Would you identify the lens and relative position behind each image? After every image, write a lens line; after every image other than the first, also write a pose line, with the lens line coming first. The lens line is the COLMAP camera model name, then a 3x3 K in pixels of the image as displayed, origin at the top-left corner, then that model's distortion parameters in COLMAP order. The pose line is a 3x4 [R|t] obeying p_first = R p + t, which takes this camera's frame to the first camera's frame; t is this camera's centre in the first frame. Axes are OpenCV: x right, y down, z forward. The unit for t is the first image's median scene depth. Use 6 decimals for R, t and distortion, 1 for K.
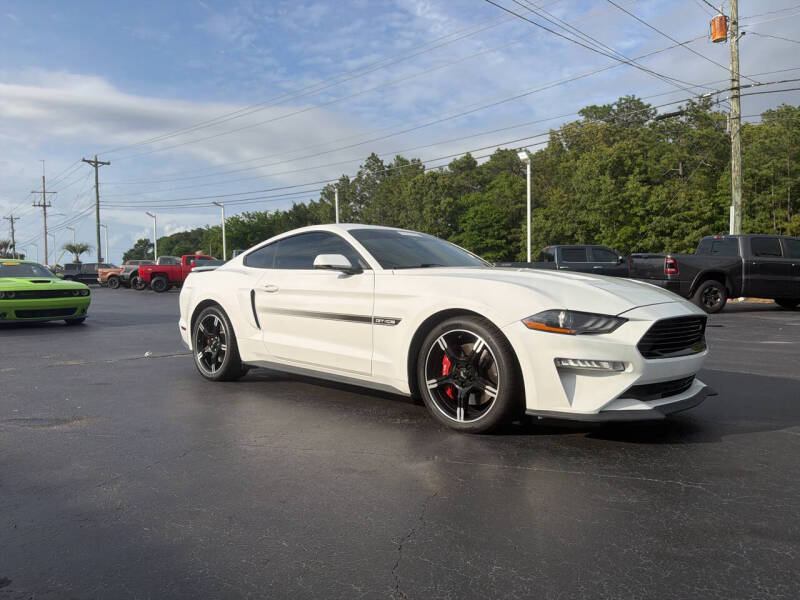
lens RADIAL K [[563.9, 0, 392.3], [0, 563.9, 305.8], [0, 0, 1]] dist [0.036268, -0.054330]
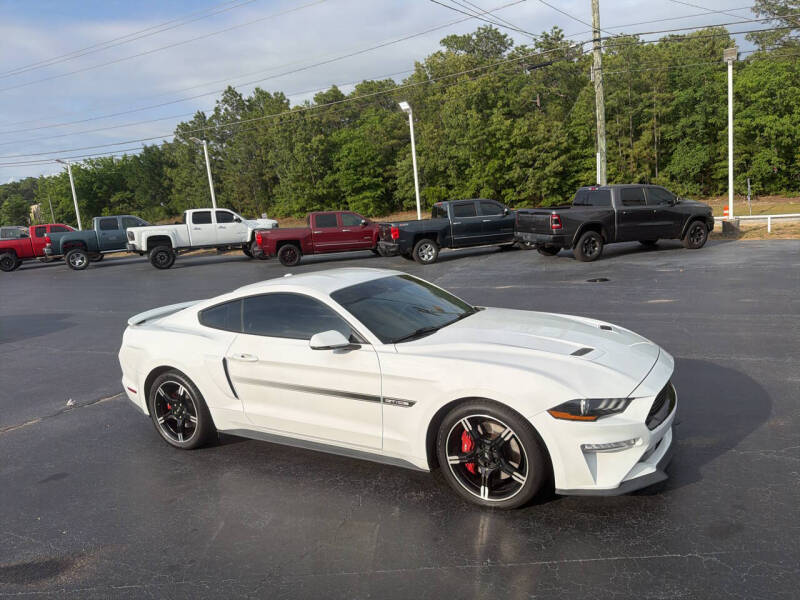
lens RADIAL K [[563.9, 0, 407.7], [0, 563.9, 307.9], [0, 0, 1]] dist [0.036268, -0.054330]
pose [[0.966180, -0.109591, 0.233422, -0.015317], [0.080457, 0.988126, 0.130892, -0.019657], [-0.244995, -0.107685, 0.963526, 0.002902]]
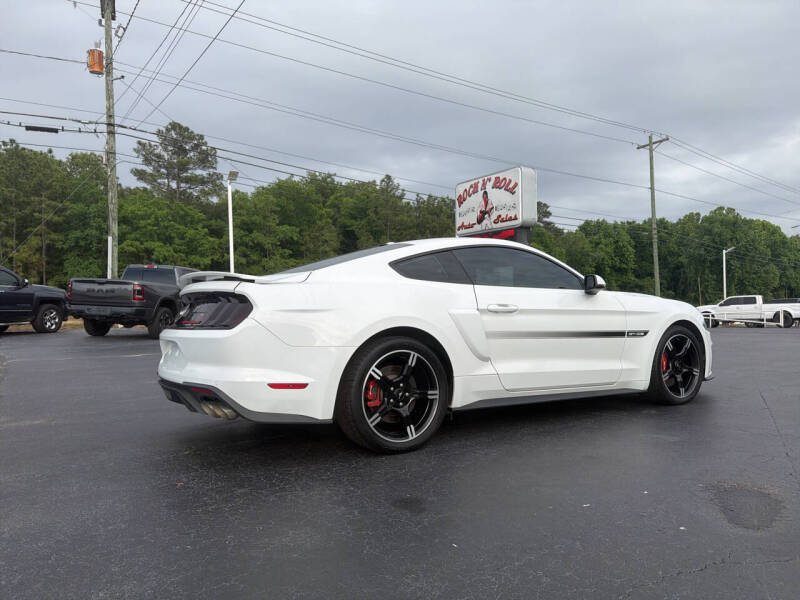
lens RADIAL K [[563.9, 0, 398.2], [0, 563.9, 303.1], [0, 0, 1]] dist [0.036268, -0.054330]
pose [[0.254306, 0.014675, 0.967012, -0.096693], [0.041358, 0.998805, -0.026034, -0.002059], [-0.966239, 0.046614, 0.253396, 0.086144]]
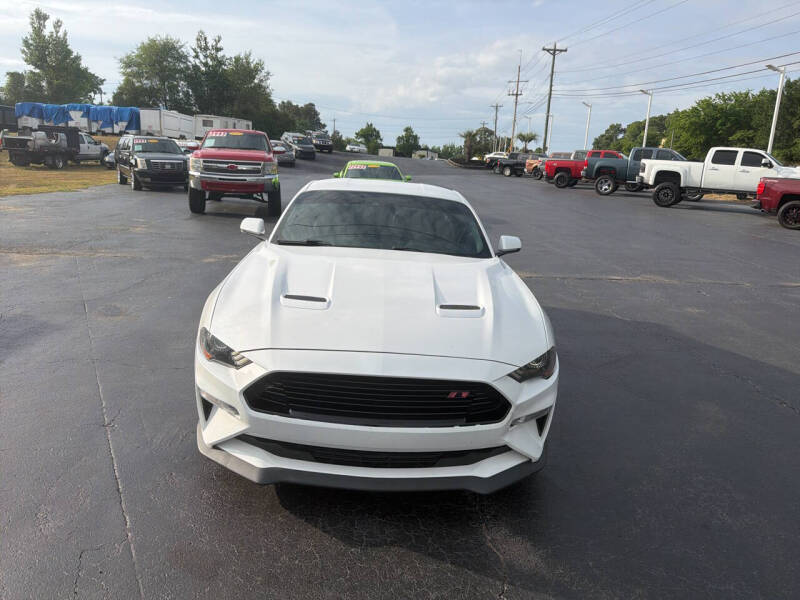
lens RADIAL K [[563.9, 0, 391.2], [0, 563.9, 298.0], [0, 0, 1]] dist [0.036268, -0.054330]
pose [[0.705616, 0.205540, -0.678129, 0.065544], [-0.077947, 0.973713, 0.214024, -0.015387], [0.704294, -0.098160, 0.703089, 0.033191]]
